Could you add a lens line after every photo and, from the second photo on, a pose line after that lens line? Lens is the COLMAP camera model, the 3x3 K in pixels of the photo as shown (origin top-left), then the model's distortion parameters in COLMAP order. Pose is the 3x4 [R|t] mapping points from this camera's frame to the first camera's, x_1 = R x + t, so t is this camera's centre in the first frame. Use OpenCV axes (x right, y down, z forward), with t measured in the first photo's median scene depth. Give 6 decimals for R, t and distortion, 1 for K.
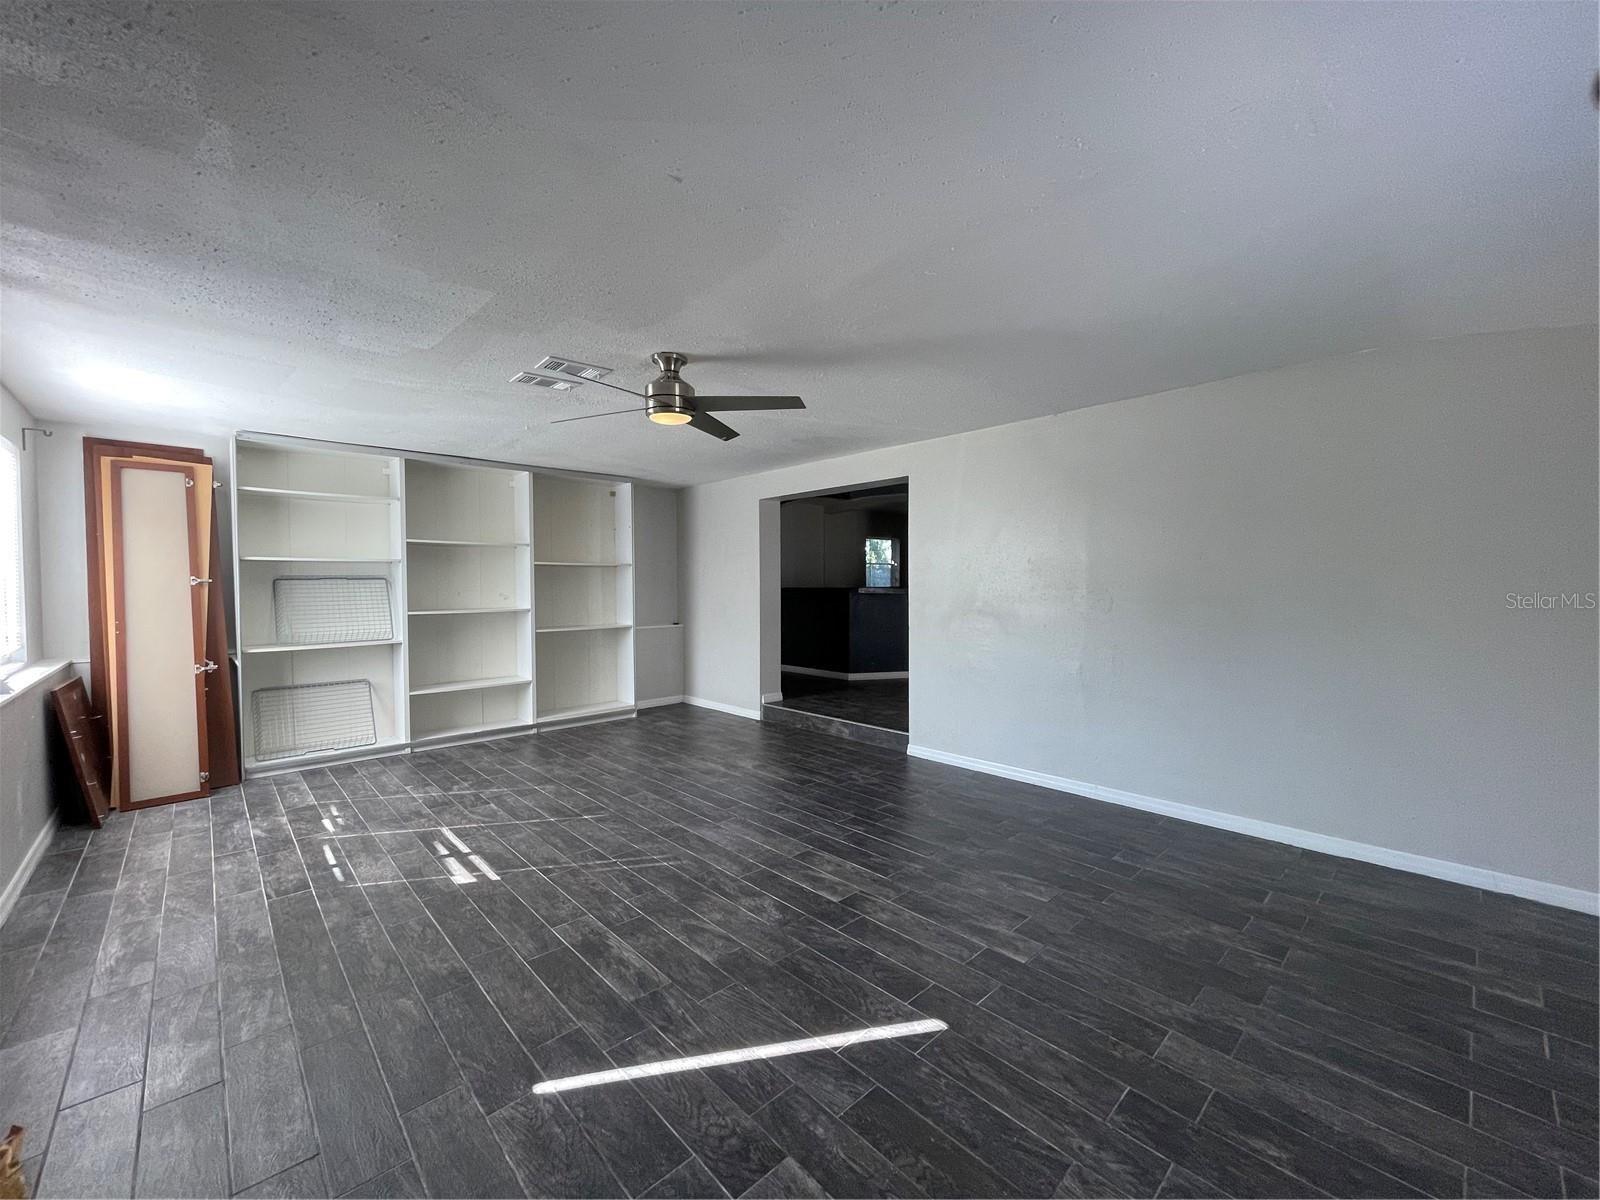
lens RADIAL K [[650.0, 0, 799.7], [0, 650.0, 598.9], [0, 0, 1]] dist [-0.001564, 0.002946]
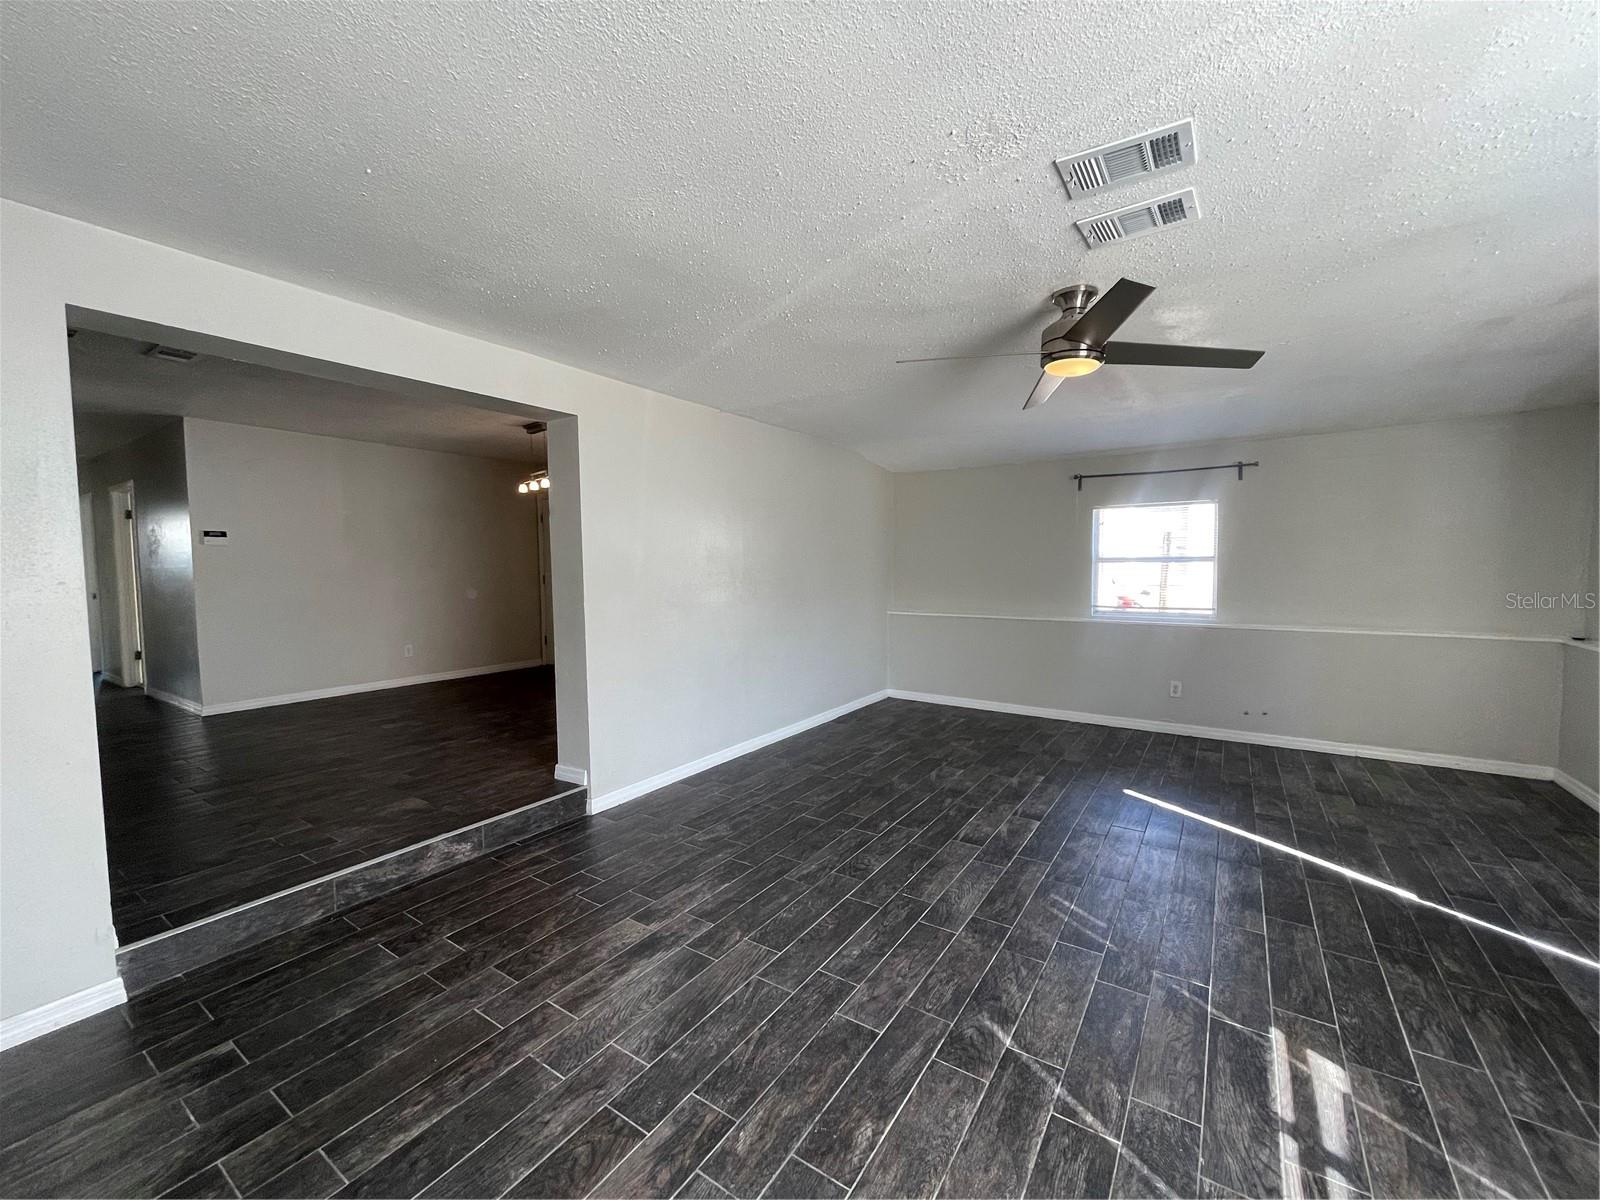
lens RADIAL K [[650.0, 0, 799.7], [0, 650.0, 598.9], [0, 0, 1]] dist [-0.001564, 0.002946]
pose [[-0.226186, -0.050484, 0.972775, -0.903459], [0.031589, 0.997751, 0.059125, -0.050108], [-0.973572, 0.044102, -0.224083, 1.482940]]
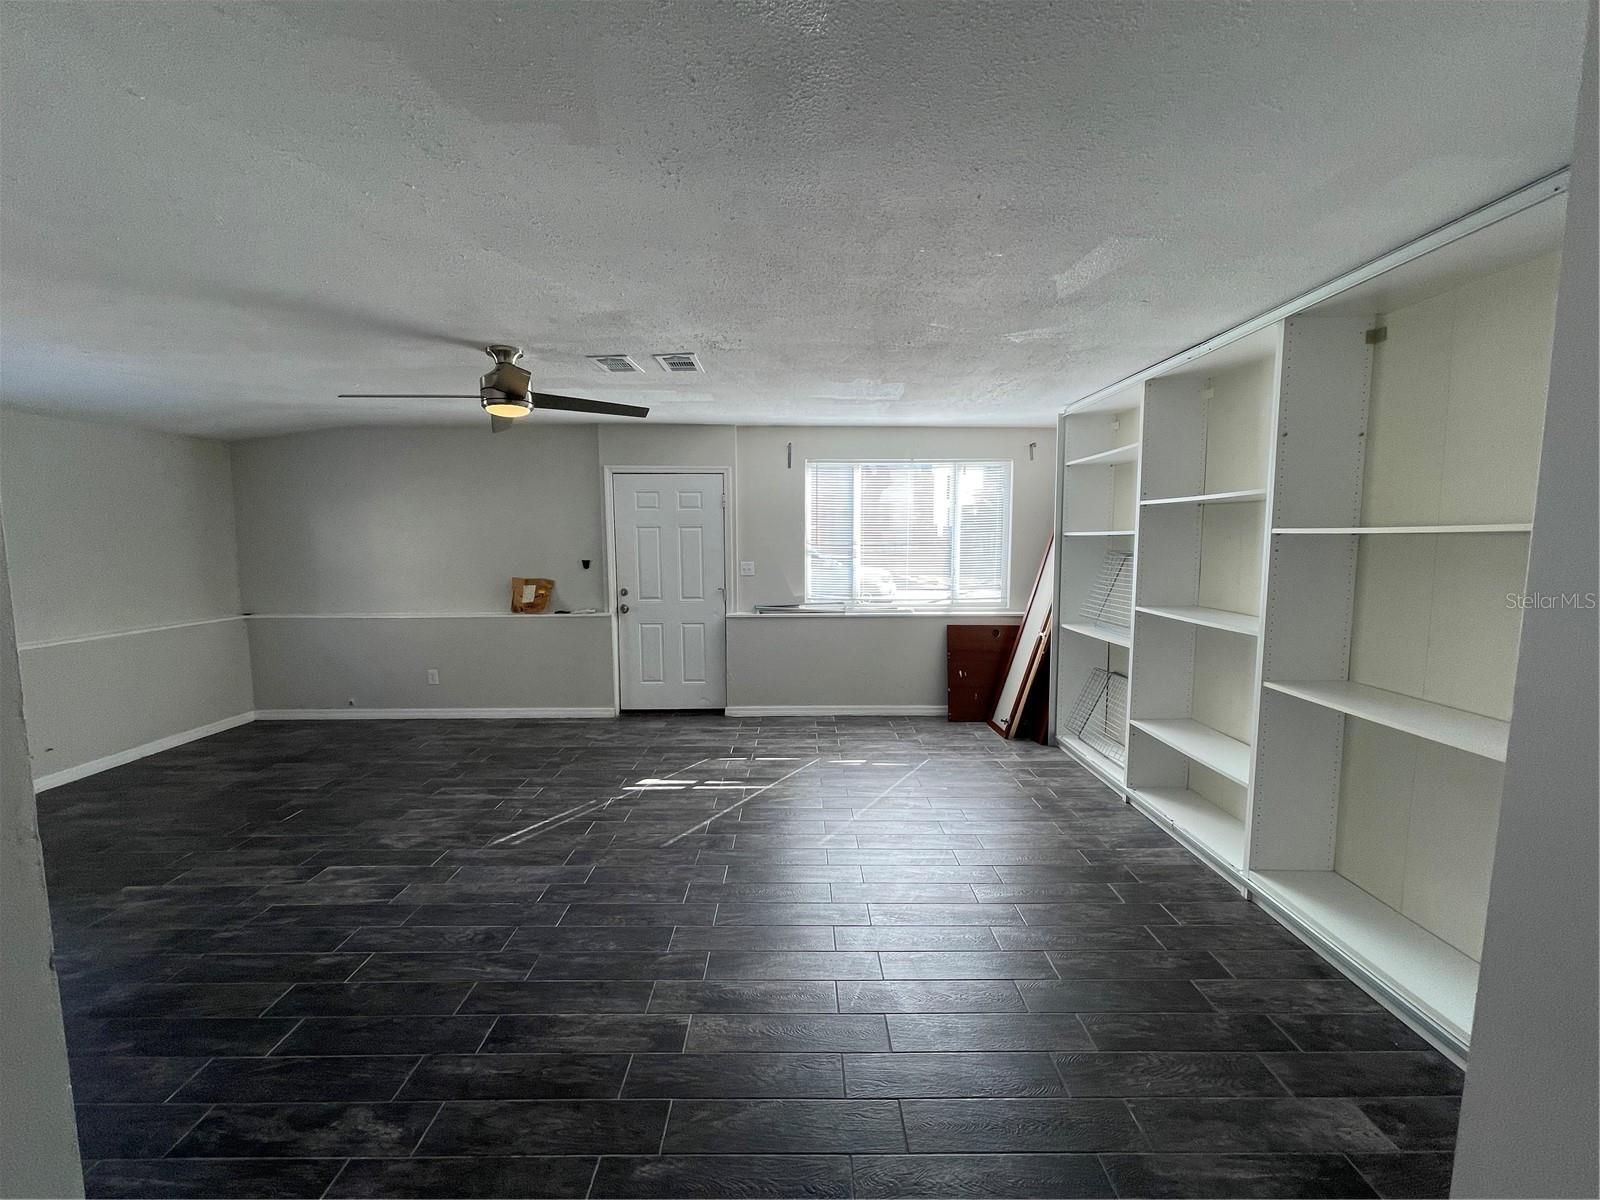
lens RADIAL K [[643.4, 0, 805.3], [0, 643.4, 603.3], [0, 0, 1]] dist [-0.000297, 0.000446]
pose [[-0.671875, 0.080360, -0.736293, 0.243721], [-0.012463, 0.992729, 0.119720, -0.104781], [0.740560, 0.089614, -0.665988, 1.974775]]
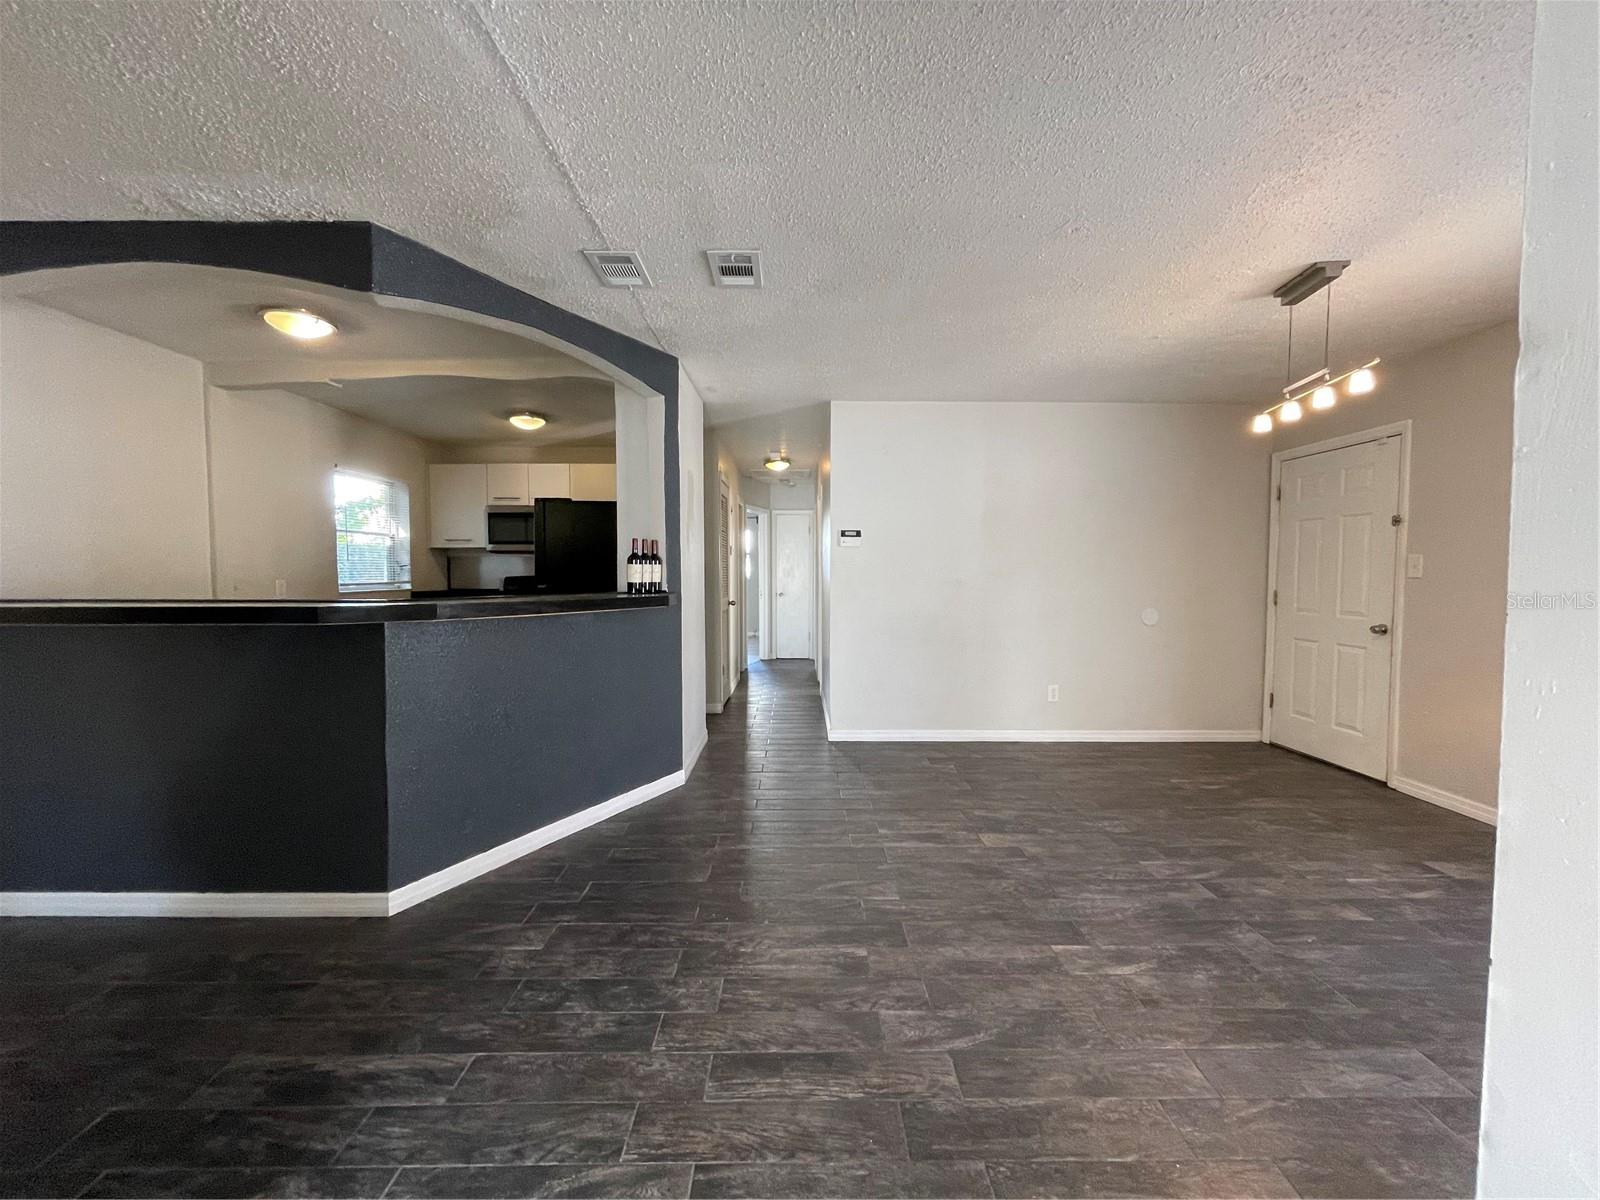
lens RADIAL K [[650.0, 0, 799.7], [0, 650.0, 598.9], [0, 0, 1]] dist [-0.001564, 0.002946]
pose [[0.676409, -0.030522, 0.735894, -0.027530], [0.014236, 0.999496, 0.028371, -0.064211], [-0.736389, -0.008714, 0.676502, 1.682432]]
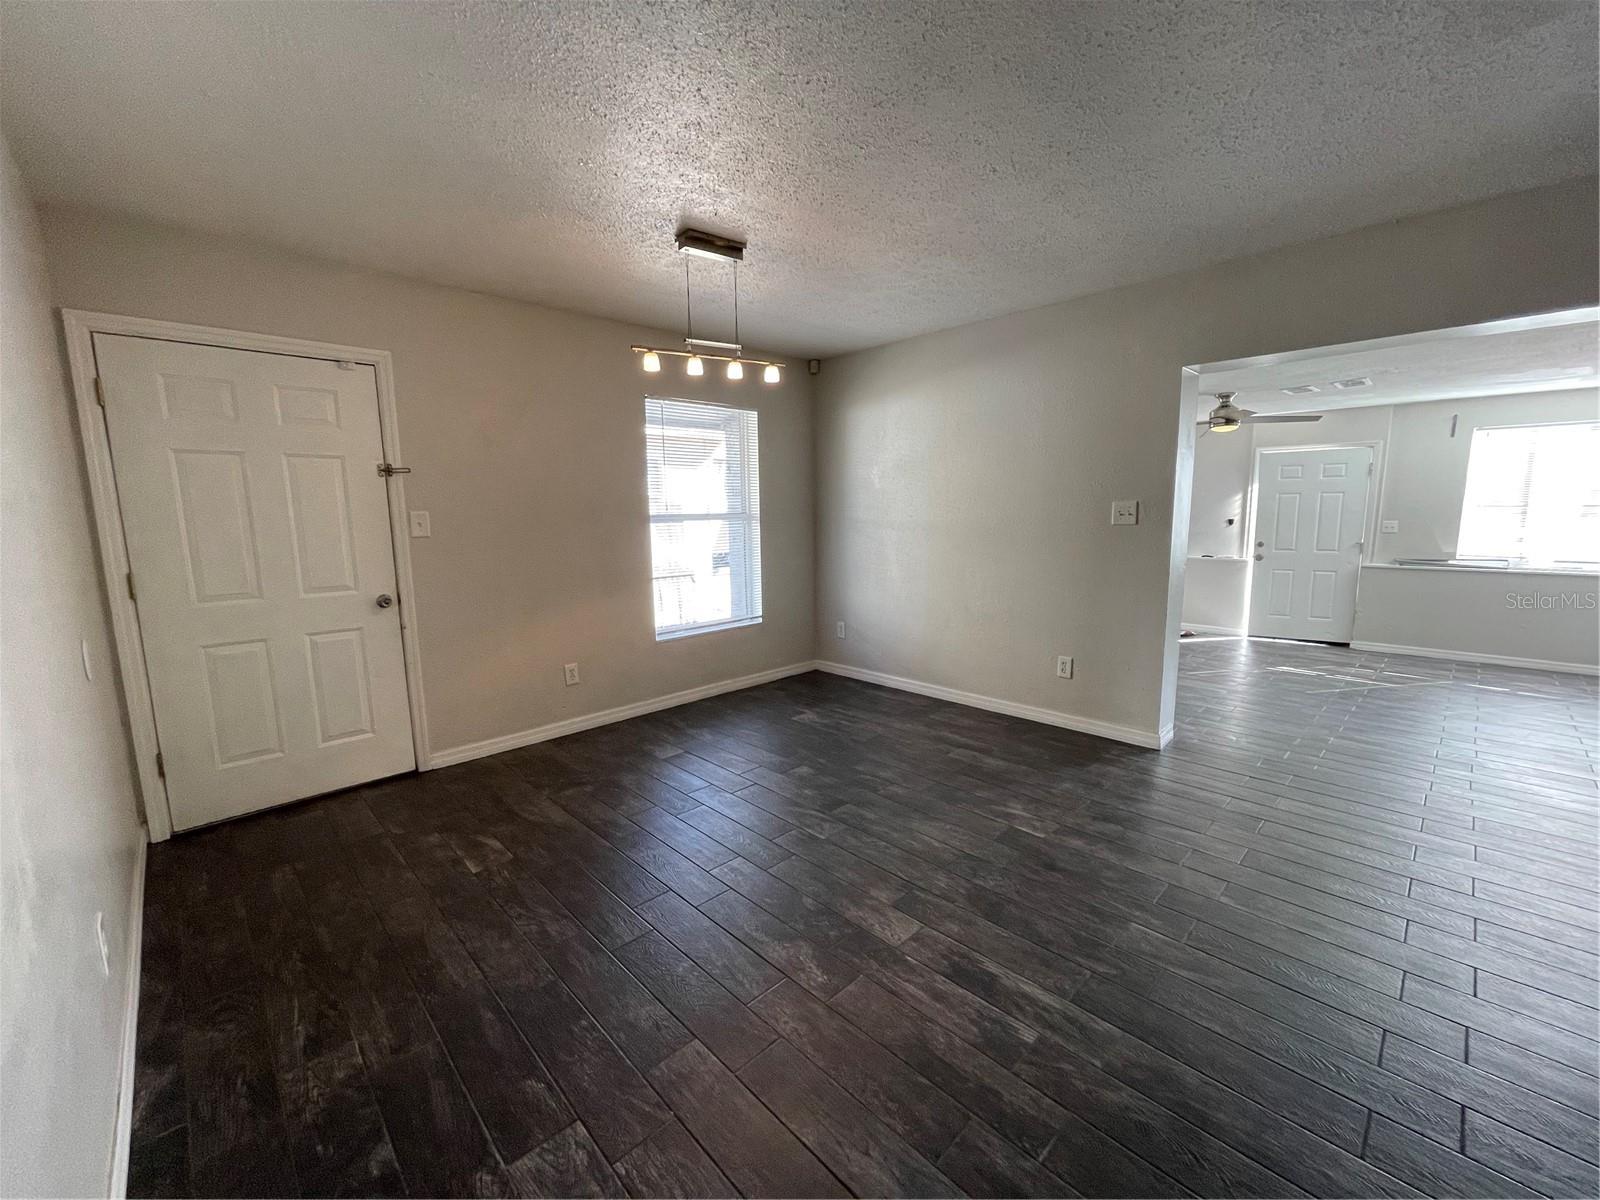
lens RADIAL K [[650.0, 0, 799.7], [0, 650.0, 598.9], [0, 0, 1]] dist [-0.001564, 0.002946]
pose [[-0.999675, 0.016248, -0.019632, 0.986550], [0.012920, 0.987178, 0.159101, -0.114156], [0.021965, 0.158796, -0.987067, 2.733712]]
